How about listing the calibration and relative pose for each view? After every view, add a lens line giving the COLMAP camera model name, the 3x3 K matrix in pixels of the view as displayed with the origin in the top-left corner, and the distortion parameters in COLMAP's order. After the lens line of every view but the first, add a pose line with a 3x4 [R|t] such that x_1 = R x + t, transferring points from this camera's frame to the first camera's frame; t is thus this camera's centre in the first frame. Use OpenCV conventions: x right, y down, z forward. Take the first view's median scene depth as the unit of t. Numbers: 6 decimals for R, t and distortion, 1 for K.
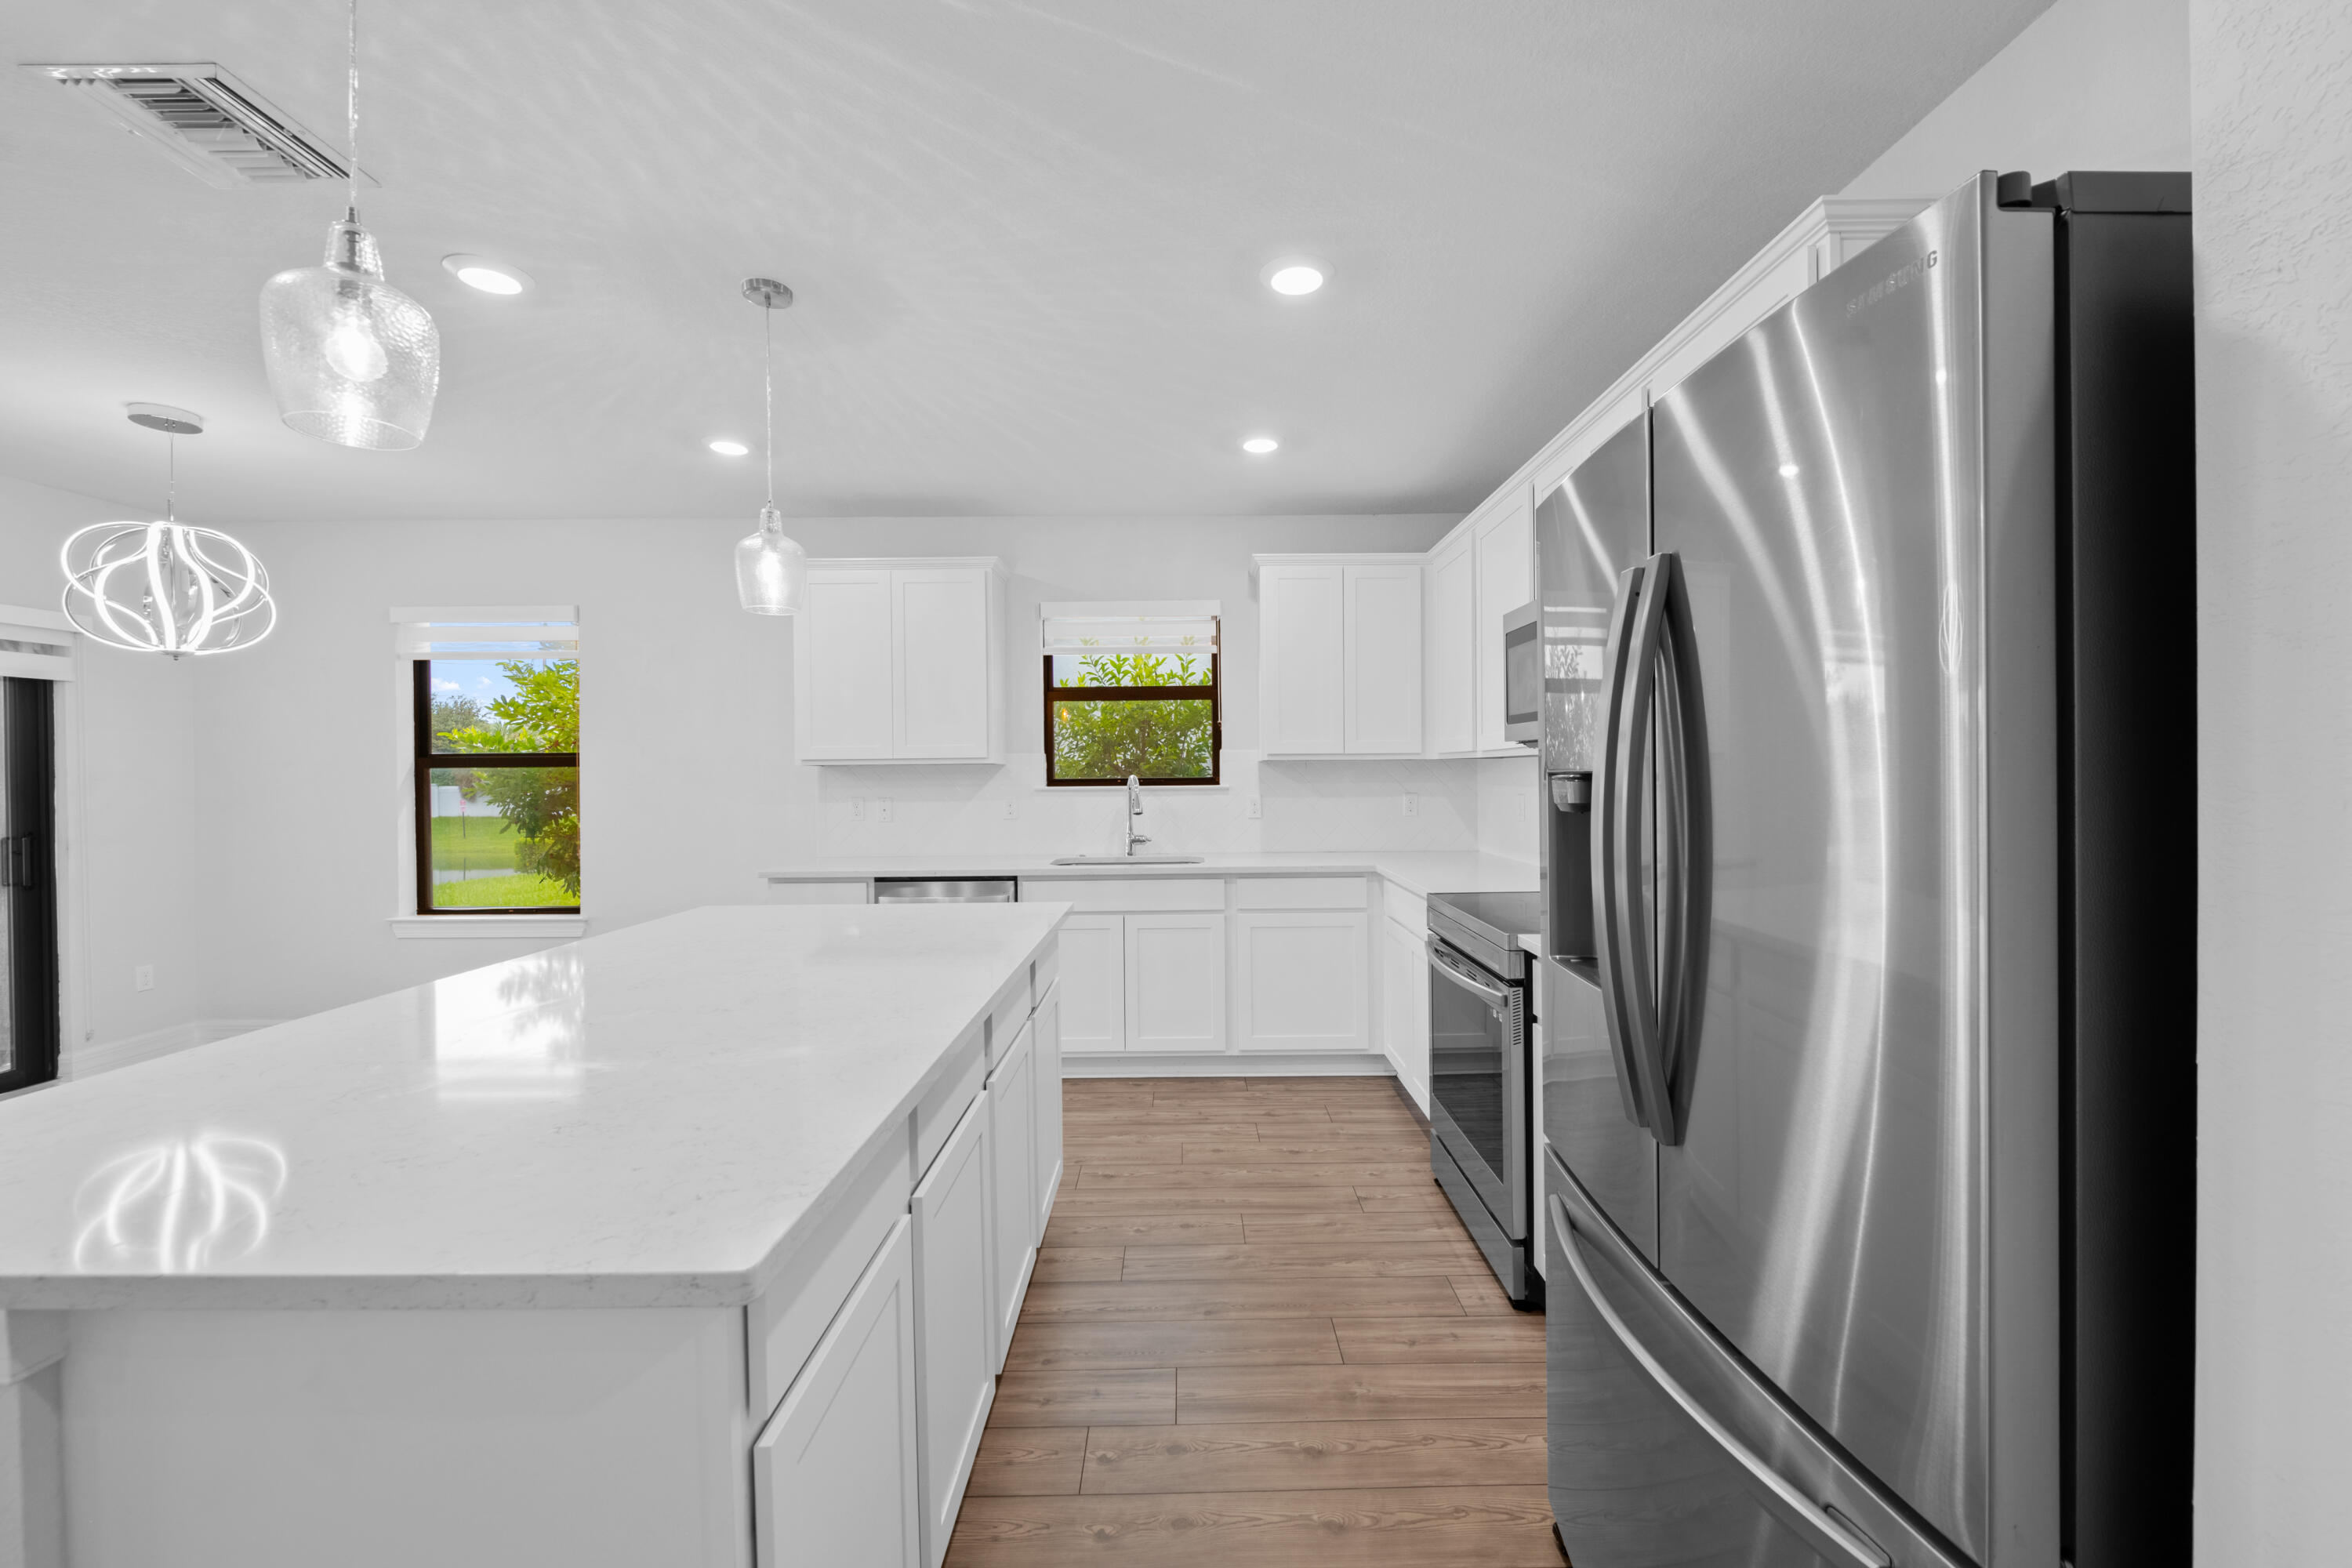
lens RADIAL K [[935.6, 0, 1192.4], [0, 935.6, 778.1], [0, 0, 1]] dist [0.000755, -0.002251]
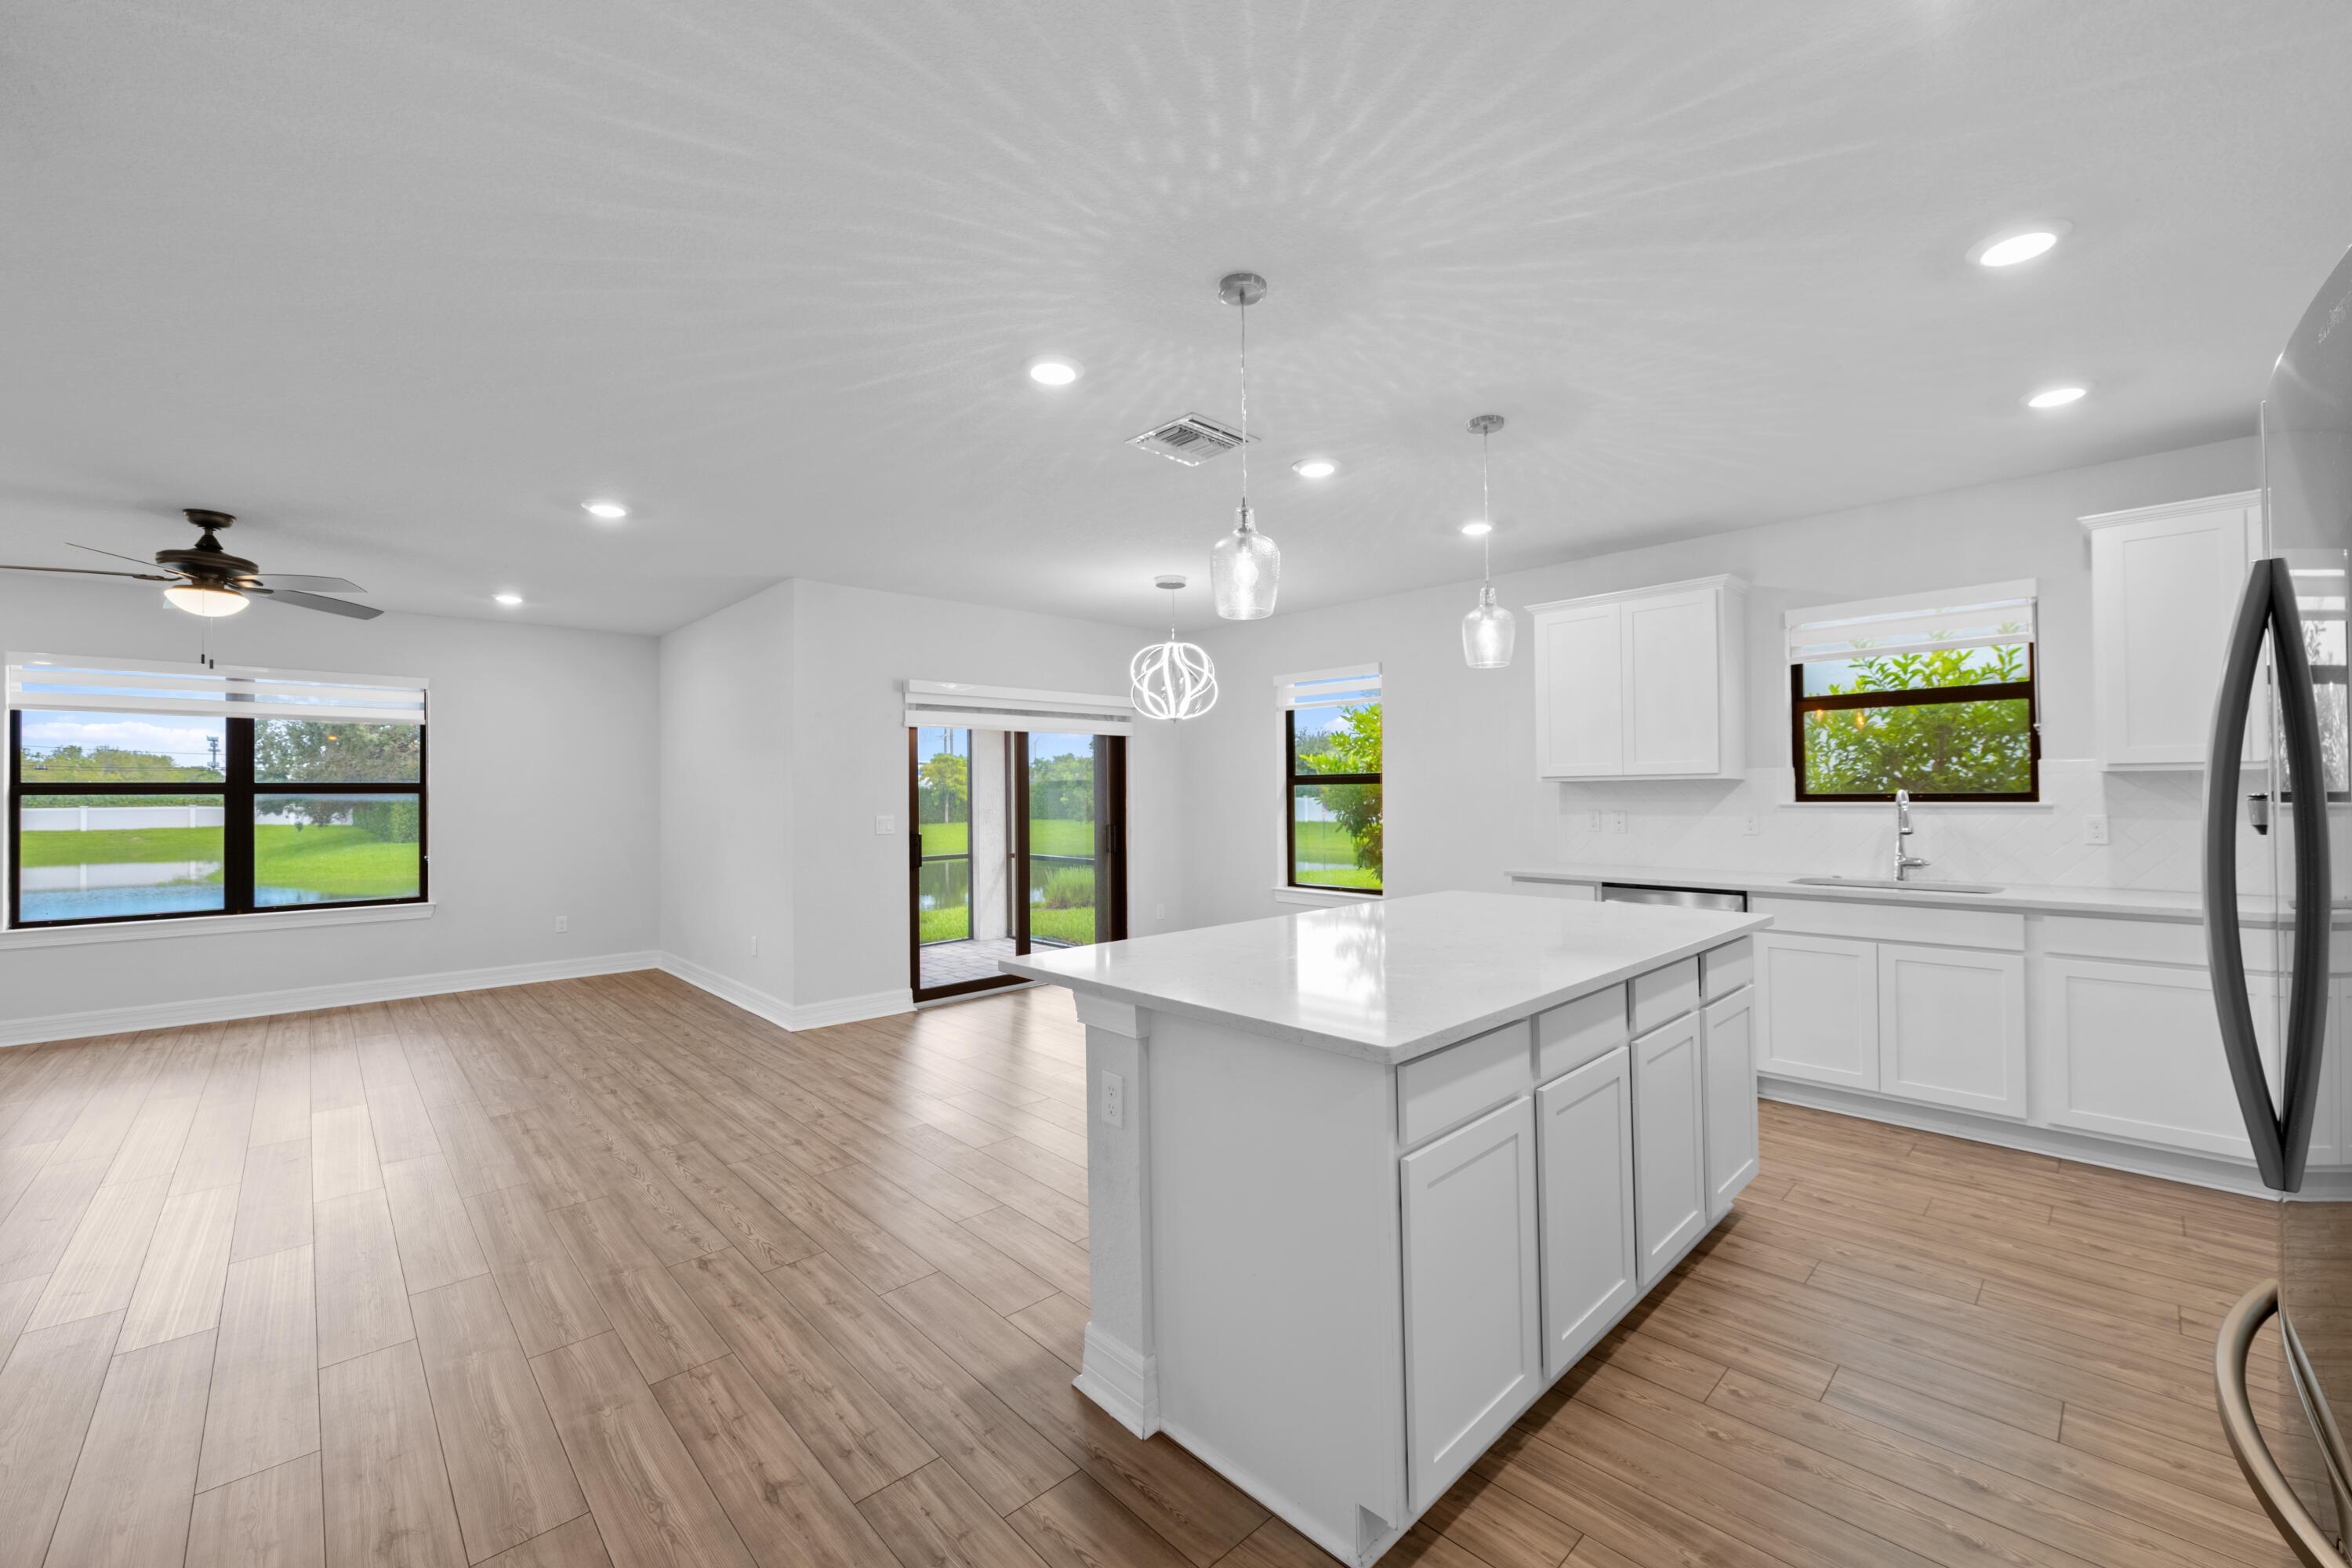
lens RADIAL K [[935.6, 0, 1176.3], [0, 935.6, 775.3], [0, 0, 1]] dist [0.000755, -0.002251]
pose [[0.681839, -0.011717, -0.731409, 0.139479], [-0.001153, 0.999853, -0.017093, -0.001759], [0.731501, 0.012498, 0.681725, -0.139986]]
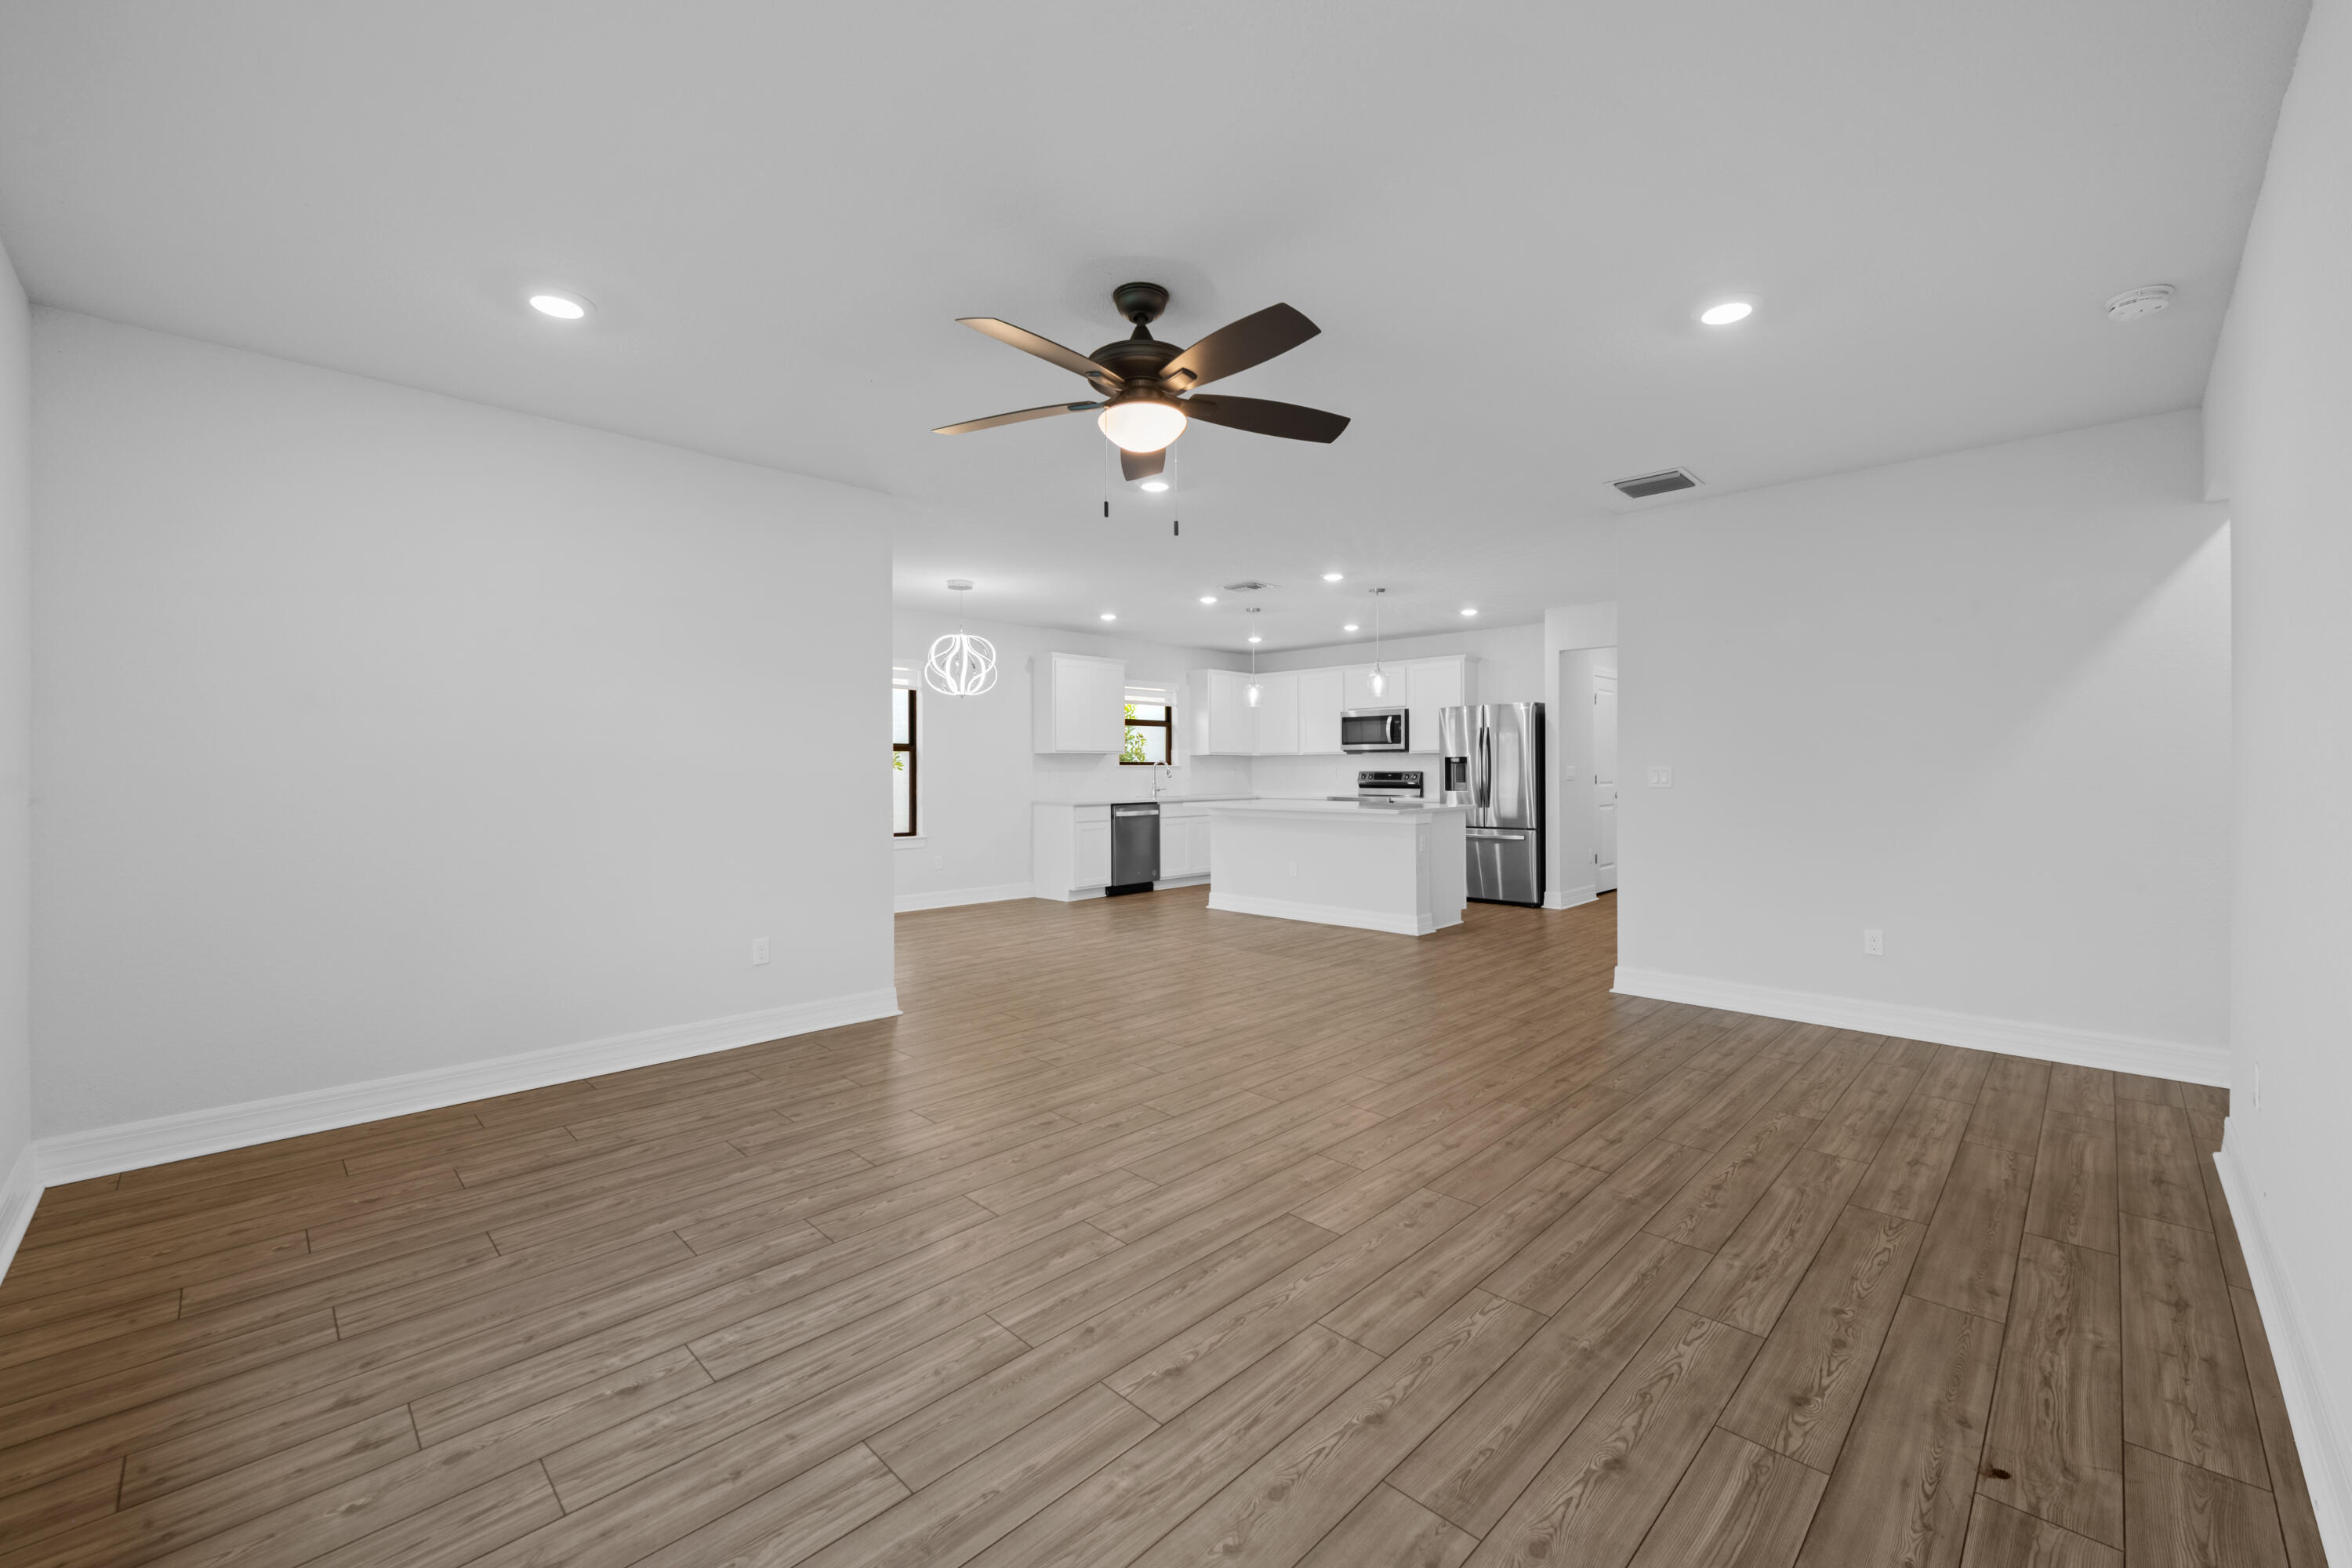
lens RADIAL K [[935.6, 0, 1188.6], [0, 935.6, 775.4], [0, 0, 1]] dist [0.000755, -0.002251]
pose [[0.702606, 0.001475, 0.711577, -1.920134], [0.001294, 0.999994, -0.003351, 0.048866], [-0.711578, 0.003275, 0.702600, -0.750374]]
